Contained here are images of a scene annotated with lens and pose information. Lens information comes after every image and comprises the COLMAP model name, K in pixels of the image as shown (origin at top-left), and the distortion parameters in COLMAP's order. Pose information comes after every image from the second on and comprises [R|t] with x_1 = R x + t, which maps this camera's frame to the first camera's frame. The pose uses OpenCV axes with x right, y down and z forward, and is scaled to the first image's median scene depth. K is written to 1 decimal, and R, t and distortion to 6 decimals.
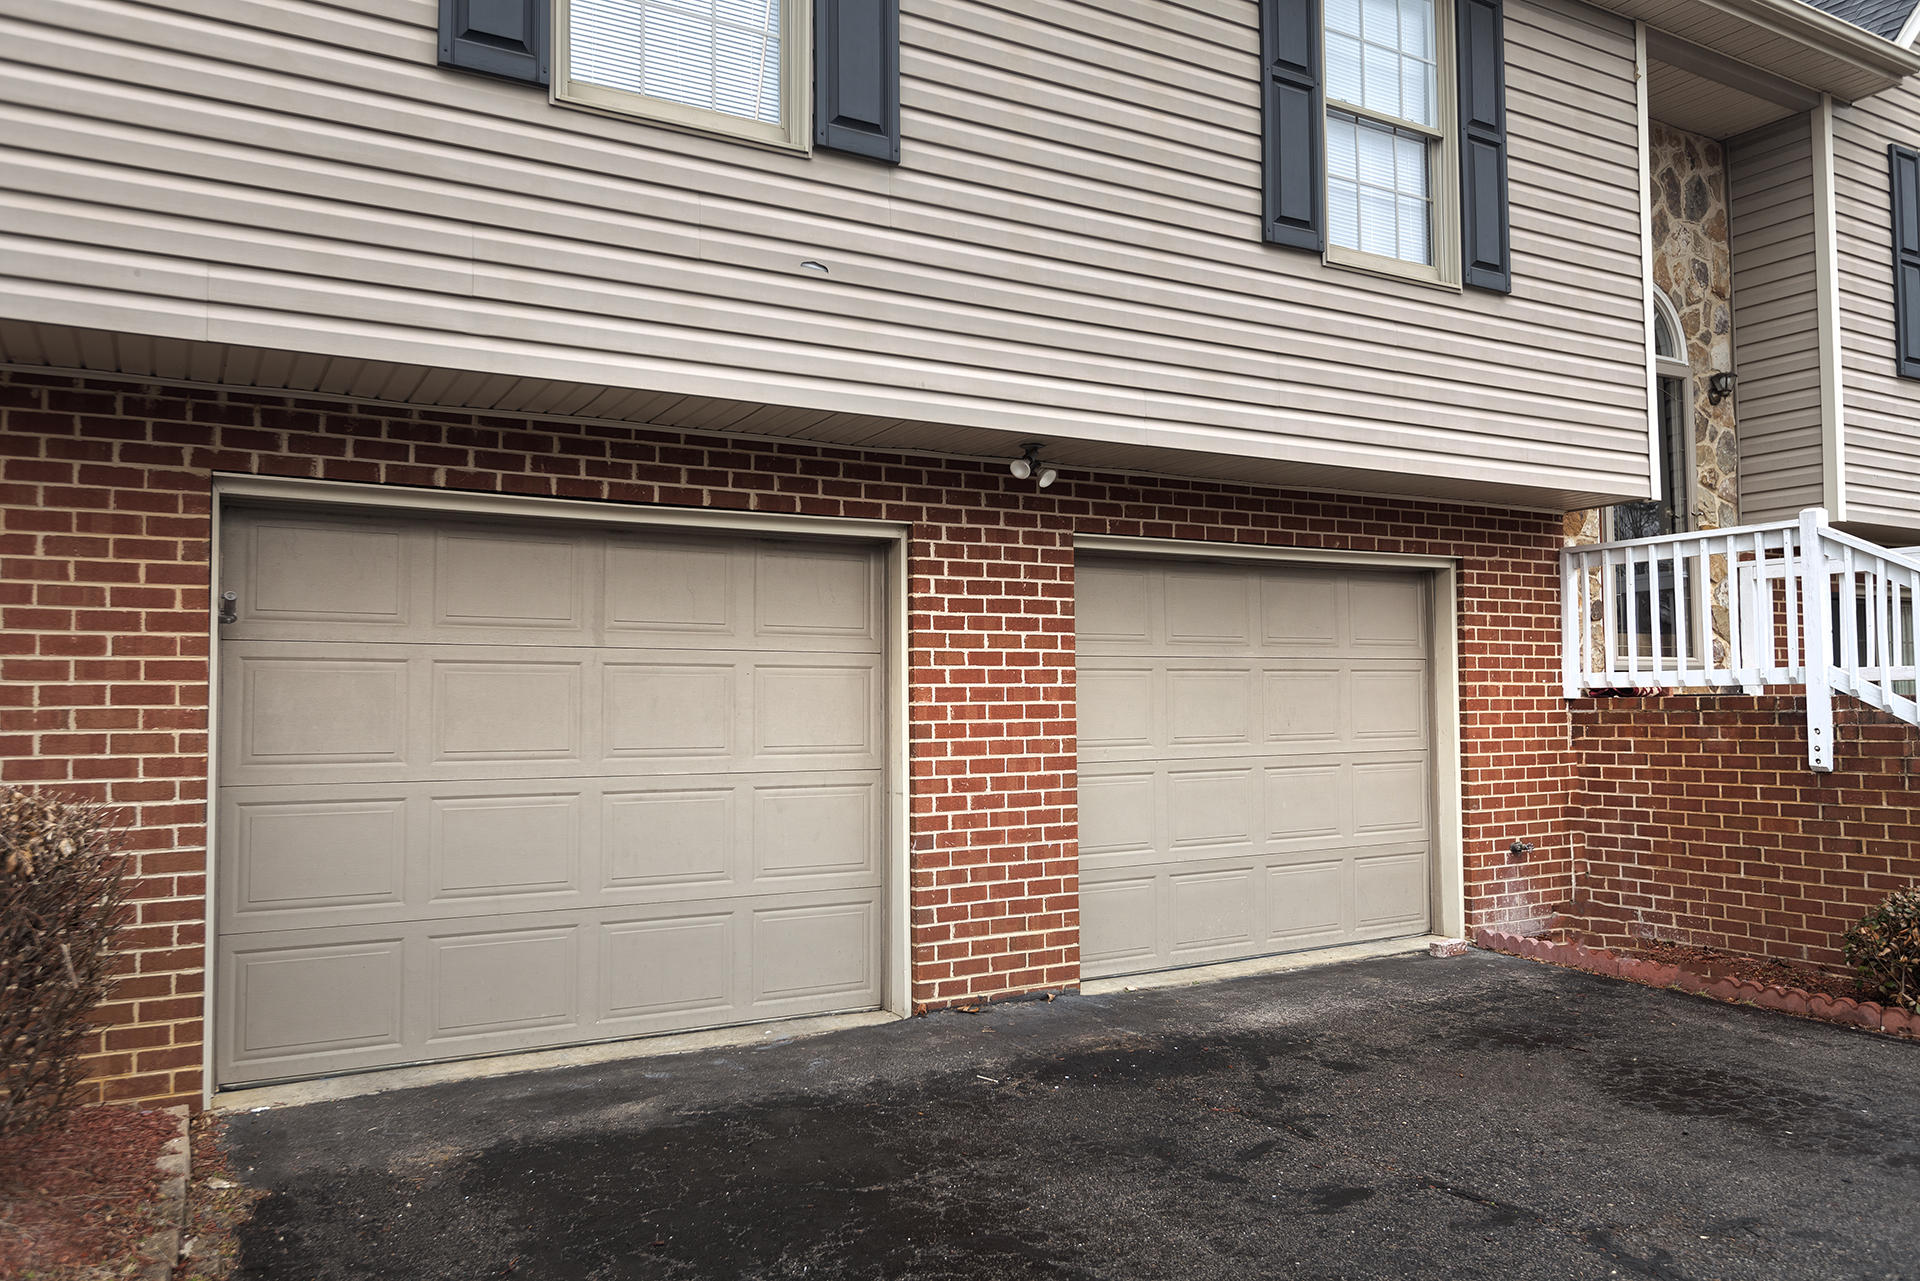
lens RADIAL K [[1393.6, 0, 960.0], [0, 1393.6, 640.5], [0, 0, 1]] dist [0.005358, 0.004699]
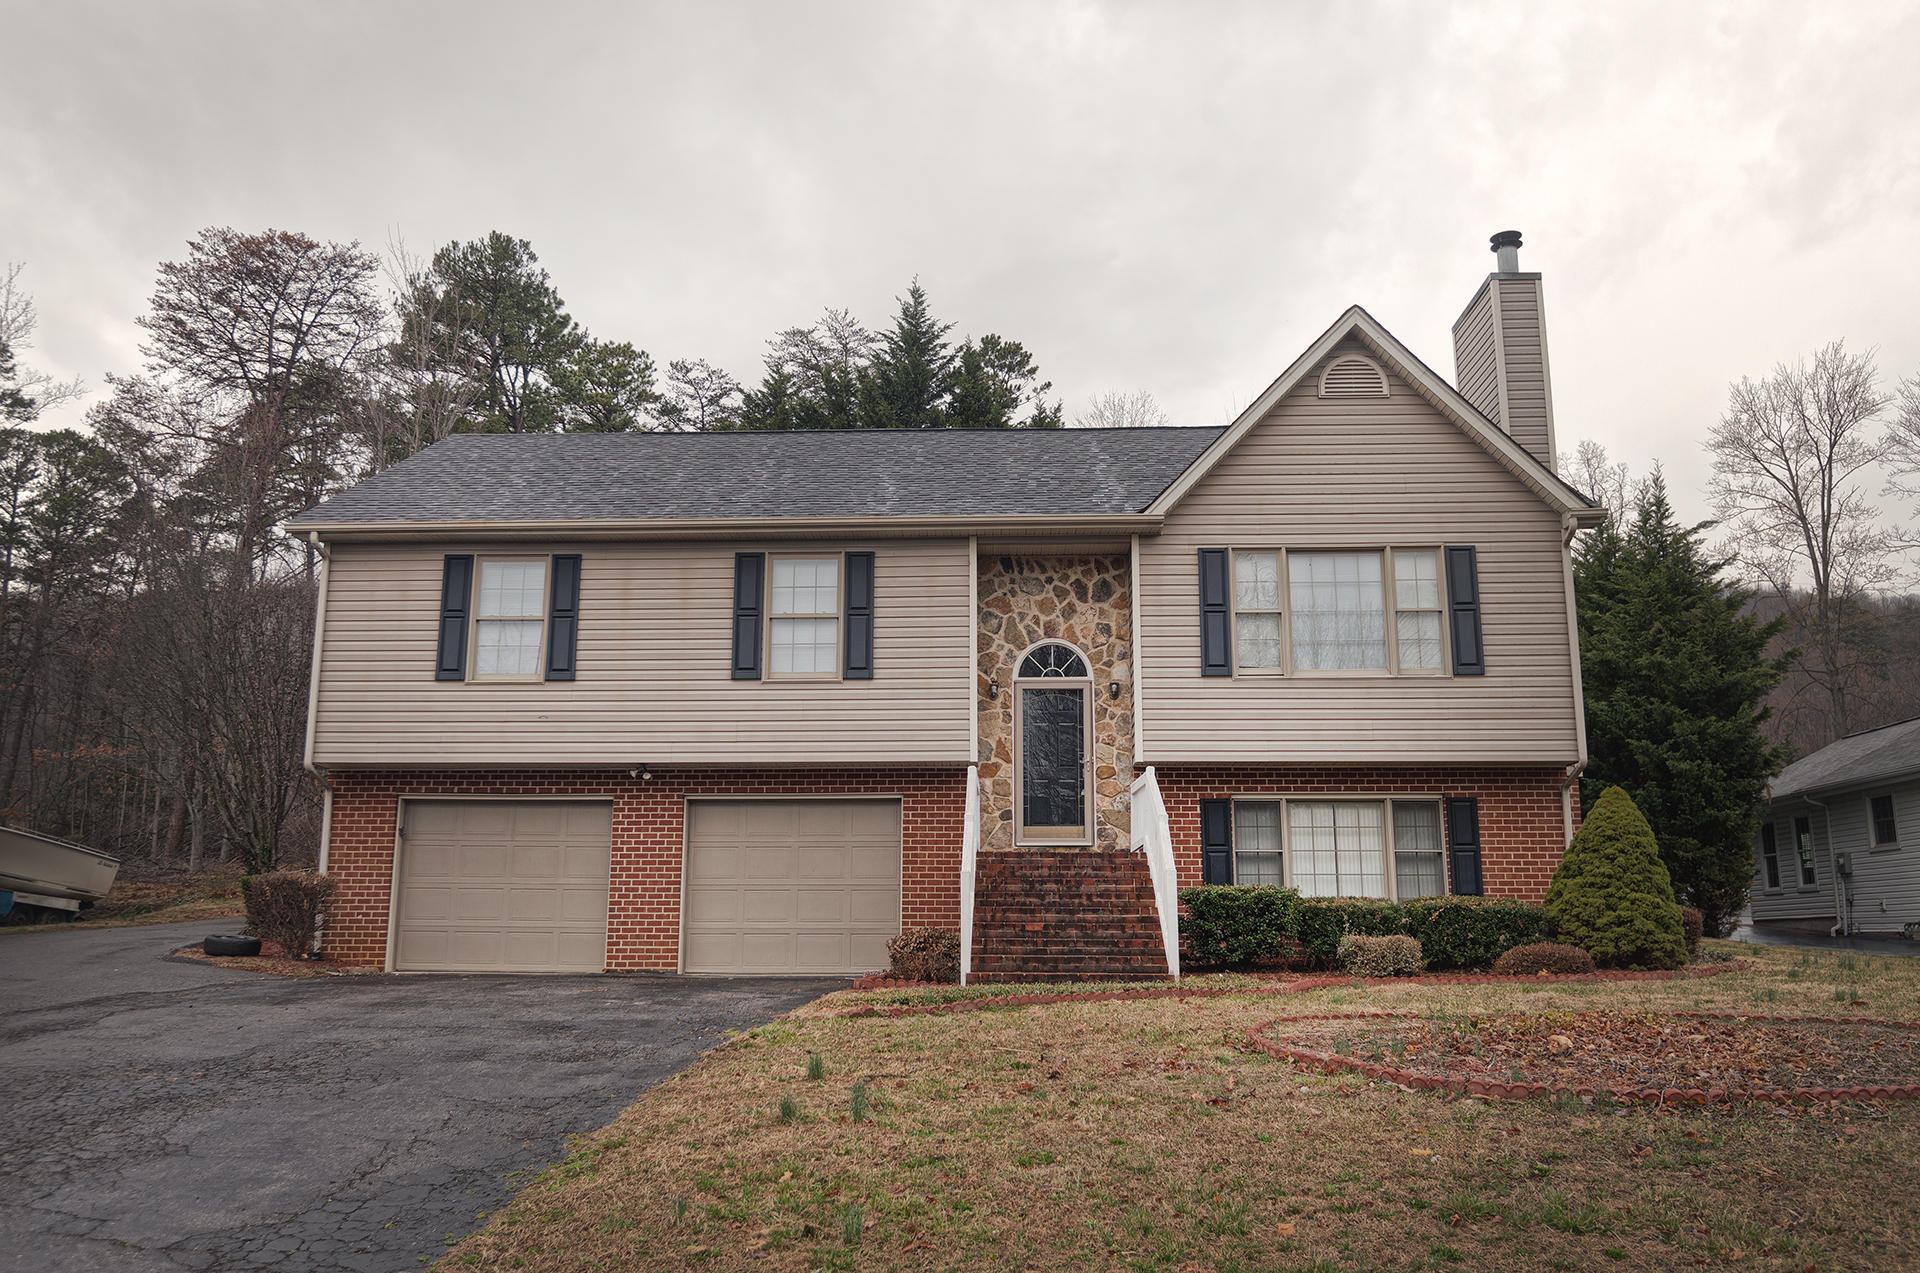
lens RADIAL K [[1491.8, 0, 960.0], [0, 1491.8, 636.5], [0, 0, 1]] dist [0.004912, -0.005201]
pose [[0.836494, -0.097019, -0.539320, 2.108450], [0.014204, 0.987710, -0.155650, 0.076336], [0.547793, 0.122540, 0.827591, -1.090936]]
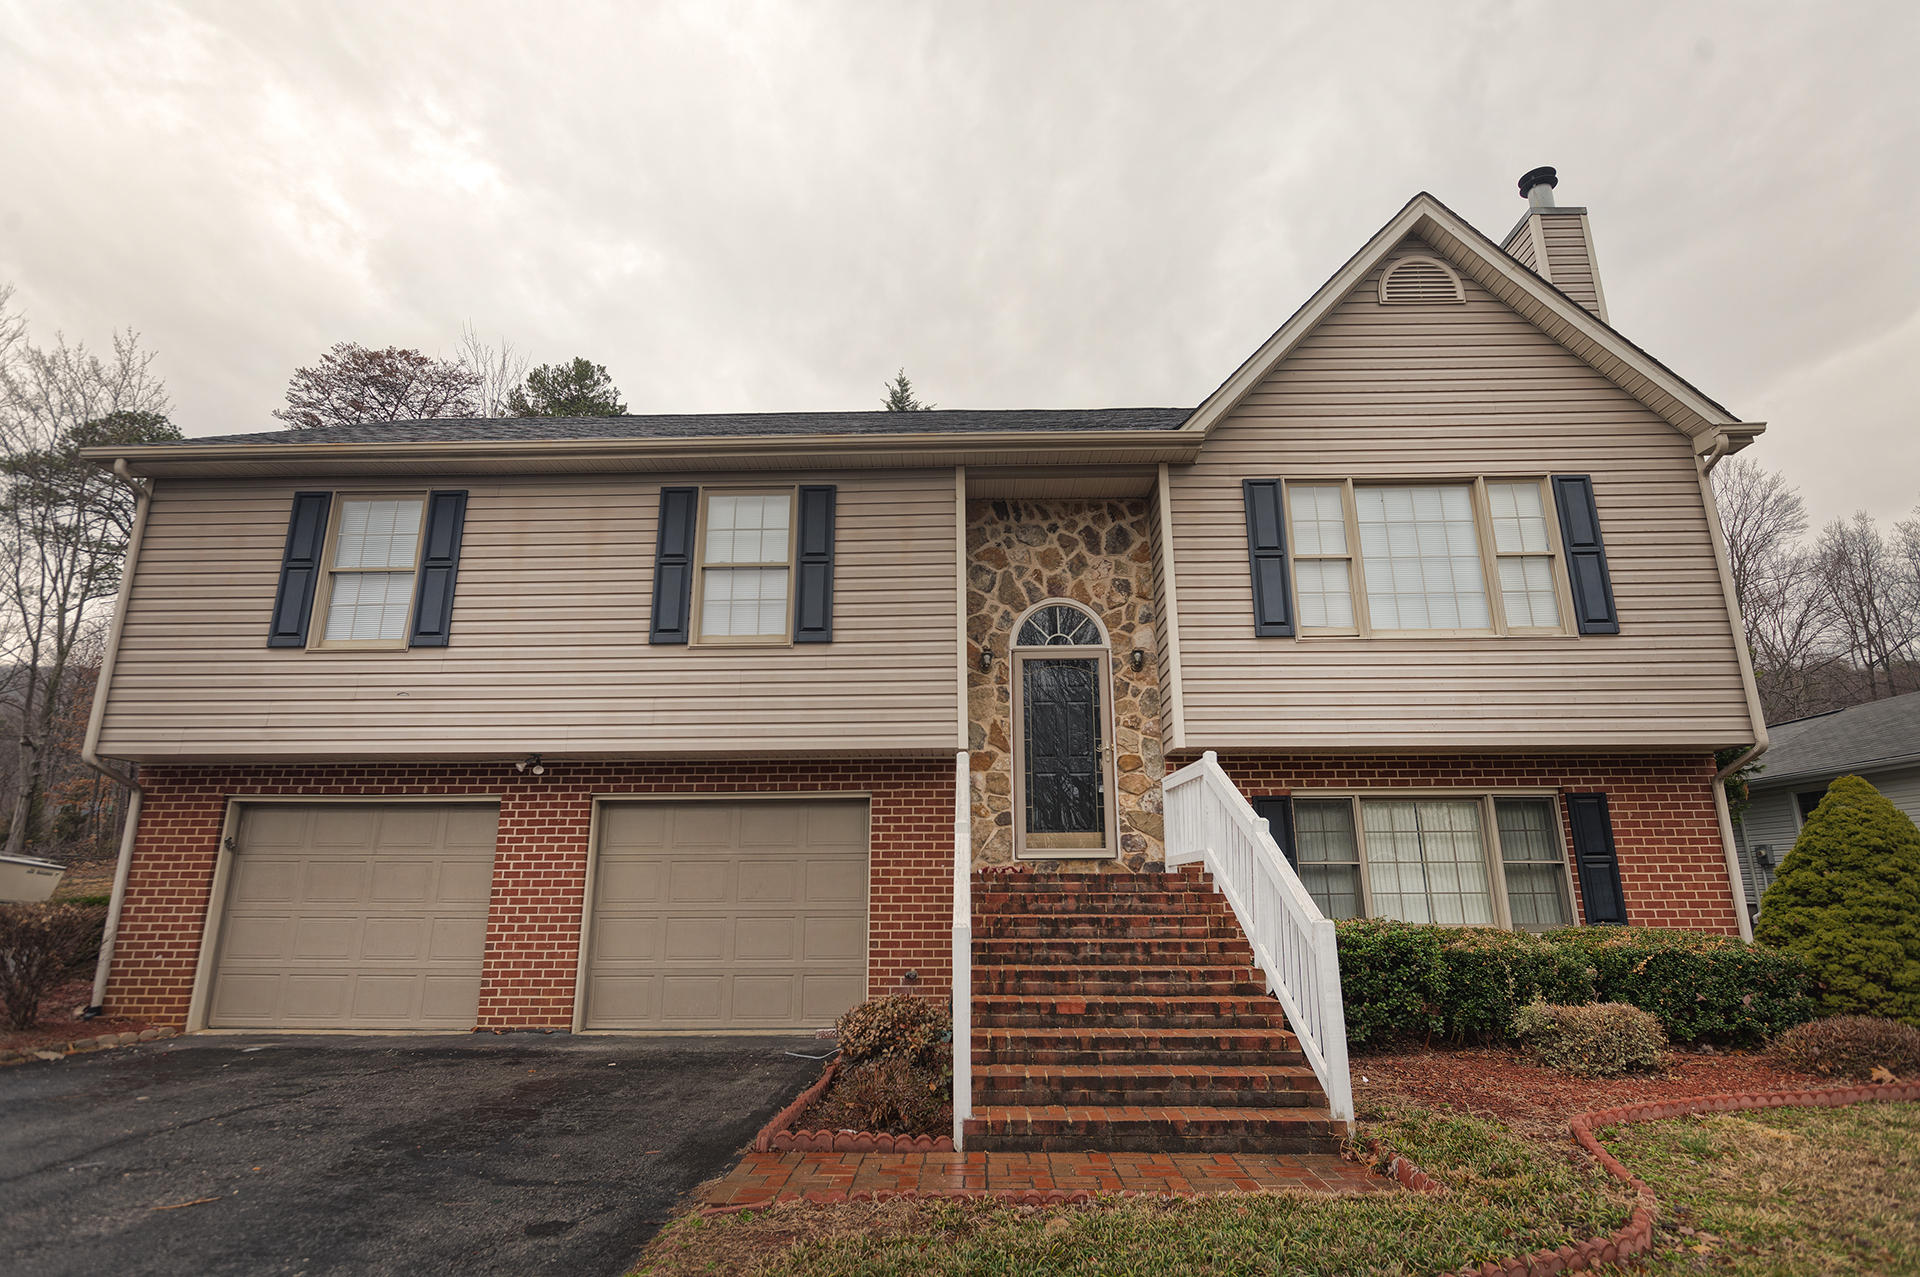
lens RADIAL K [[974.4, 0, 960.0], [0, 974.4, 638.5], [0, 0, 1]] dist [-0.000545, 0.000614]
pose [[0.848931, -0.127412, -0.512915, 1.338844], [0.020495, 0.977712, -0.208948, 0.010706], [0.528106, 0.166870, 0.832622, 0.064722]]
